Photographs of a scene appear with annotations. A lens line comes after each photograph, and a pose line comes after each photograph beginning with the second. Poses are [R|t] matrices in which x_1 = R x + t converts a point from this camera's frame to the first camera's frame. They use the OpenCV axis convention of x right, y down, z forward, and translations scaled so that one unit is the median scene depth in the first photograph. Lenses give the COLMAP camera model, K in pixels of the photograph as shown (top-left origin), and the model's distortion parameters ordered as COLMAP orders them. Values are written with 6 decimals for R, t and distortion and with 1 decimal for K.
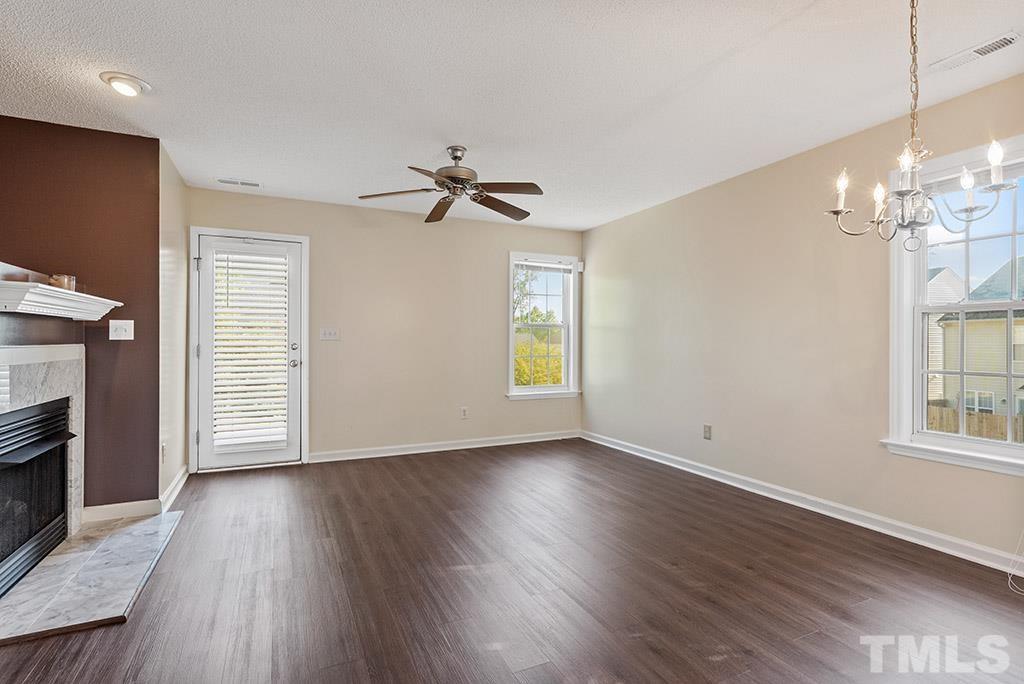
lens RADIAL K [[495.9, 0, 512.0], [0, 495.9, 342.0], [0, 0, 1]] dist [0.000849, -0.000336]
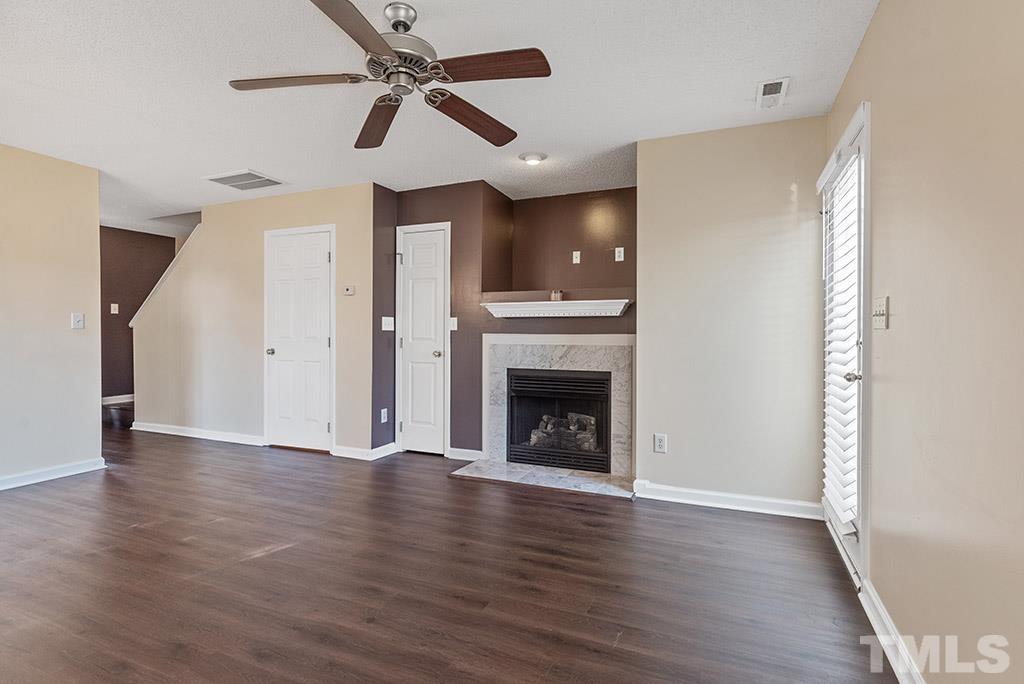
lens RADIAL K [[495.6, 0, 515.4], [0, 495.6, 333.0], [0, 0, 1]] dist [-0.001874, -0.000417]
pose [[-0.743533, -0.002968, -0.668692, 0.147370], [-0.005016, 0.999987, 0.001139, 0.000789], [0.668680, 0.004202, -0.743539, 1.217641]]
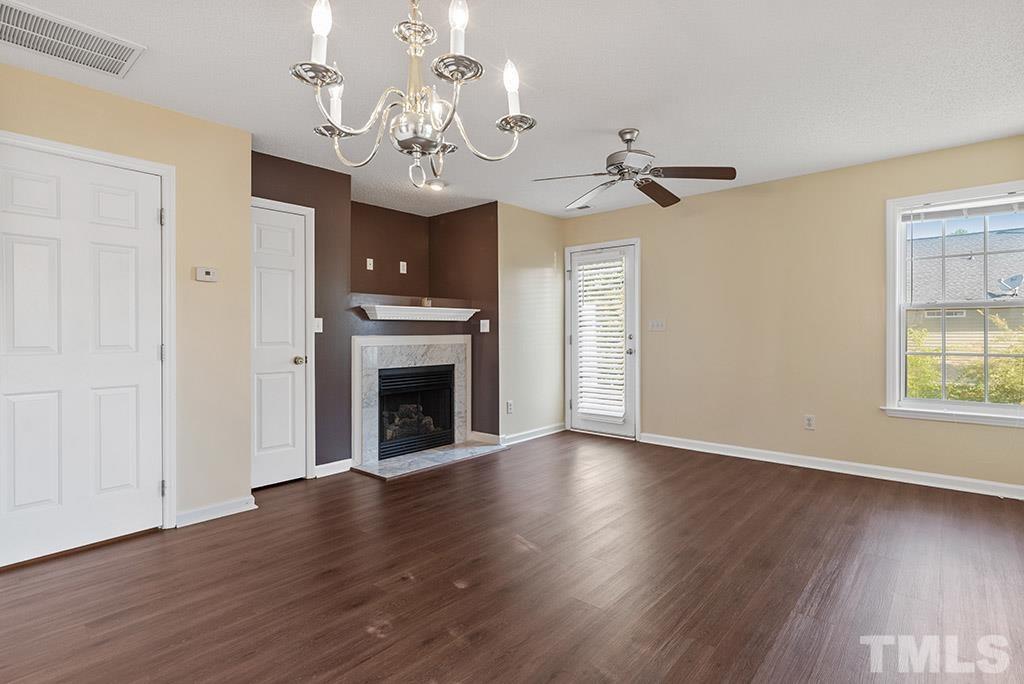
lens RADIAL K [[495.6, 0, 515.4], [0, 495.6, 333.0], [0, 0, 1]] dist [-0.001874, -0.000417]
pose [[0.403964, -0.003156, -0.914769, 0.535989], [0.004883, 0.999987, -0.001294, 0.000997], [0.914762, -0.003944, 0.403975, 0.323238]]
